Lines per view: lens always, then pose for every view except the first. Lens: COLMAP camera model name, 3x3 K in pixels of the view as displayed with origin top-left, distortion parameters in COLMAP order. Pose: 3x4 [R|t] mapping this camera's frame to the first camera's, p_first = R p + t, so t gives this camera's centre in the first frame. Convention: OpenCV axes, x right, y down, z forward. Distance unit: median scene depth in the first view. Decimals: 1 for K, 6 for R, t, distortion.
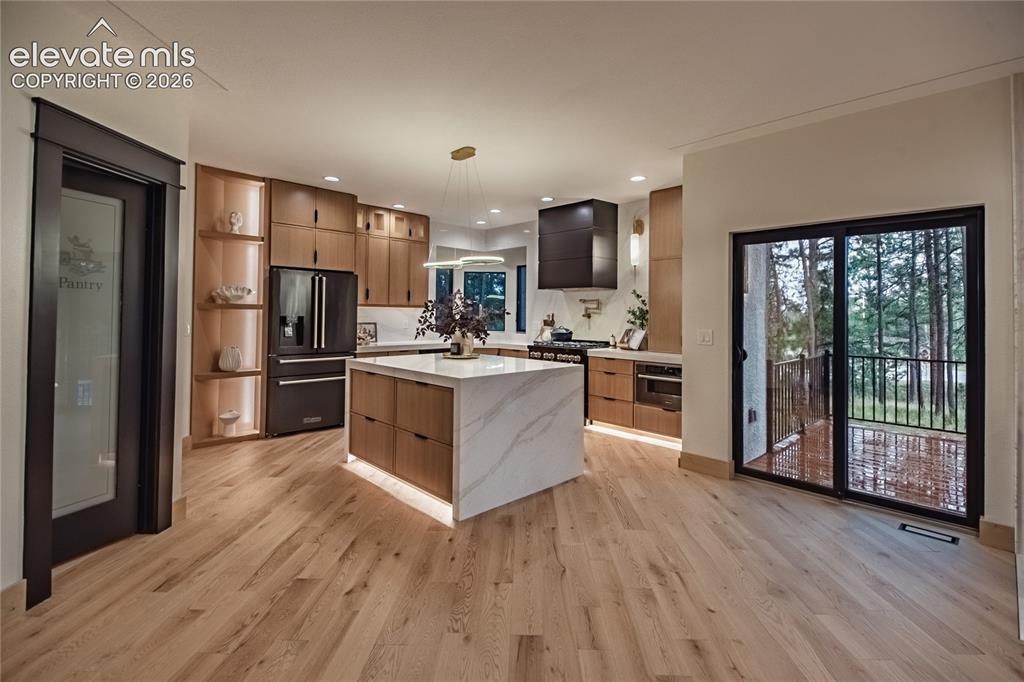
lens RADIAL K [[462.9, 0, 513.7], [0, 462.9, 304.6], [0, 0, 1]] dist [-0.003803, -0.000476]
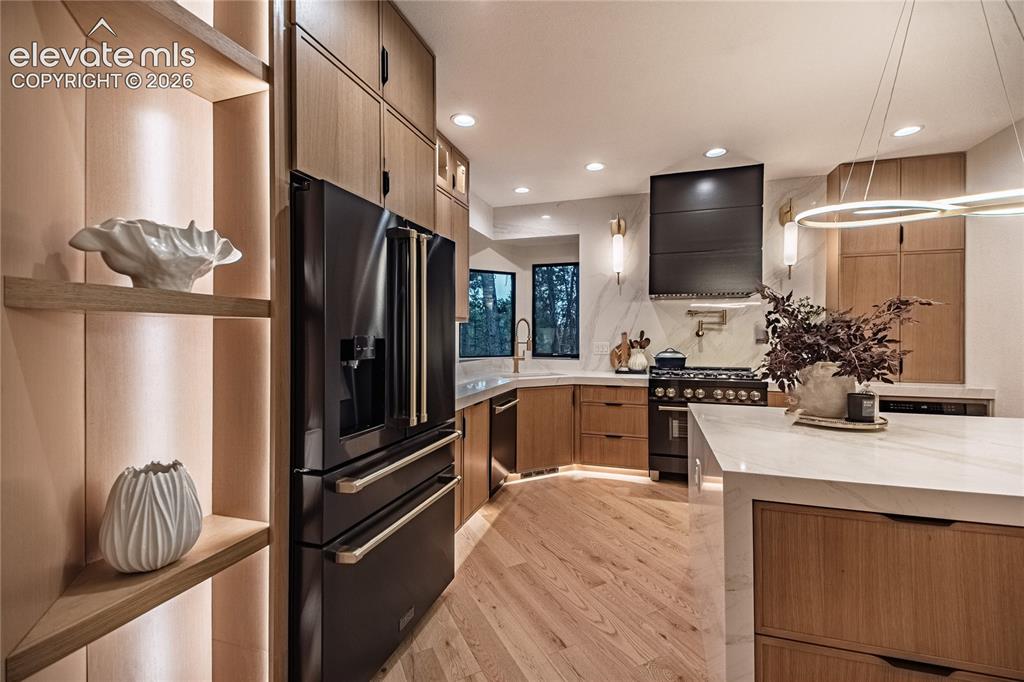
lens RADIAL K [[431.8, 0, 514.9], [0, 431.8, 336.5], [0, 0, 1]] dist [0.001373, 0.000000]
pose [[0.879014, -0.011811, 0.476649, -0.470721], [-0.001755, 0.999606, 0.028006, 0.011651], [-0.476792, -0.025455, 0.878647, 0.602100]]
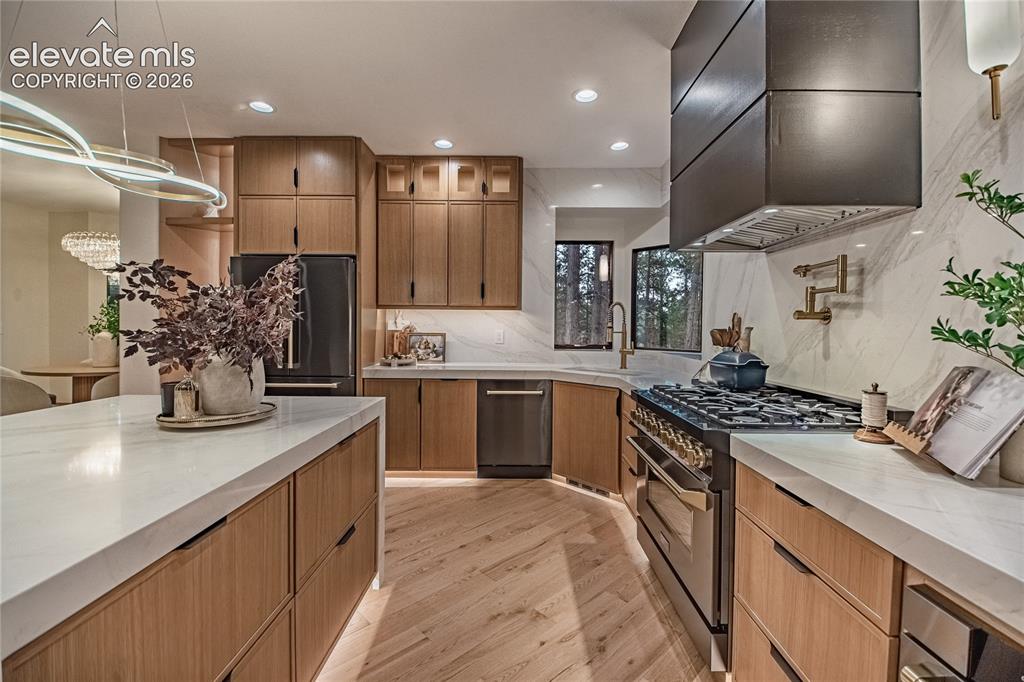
lens RADIAL K [[431.7, 0, 510.6], [0, 431.7, 334.4], [0, 0, 1]] dist [0.005198, 0.000353]
pose [[0.712110, 0.007354, -0.702030, 0.243806], [0.015303, 0.999545, 0.025993, 0.029253], [0.701901, -0.029253, 0.711673, 0.712171]]
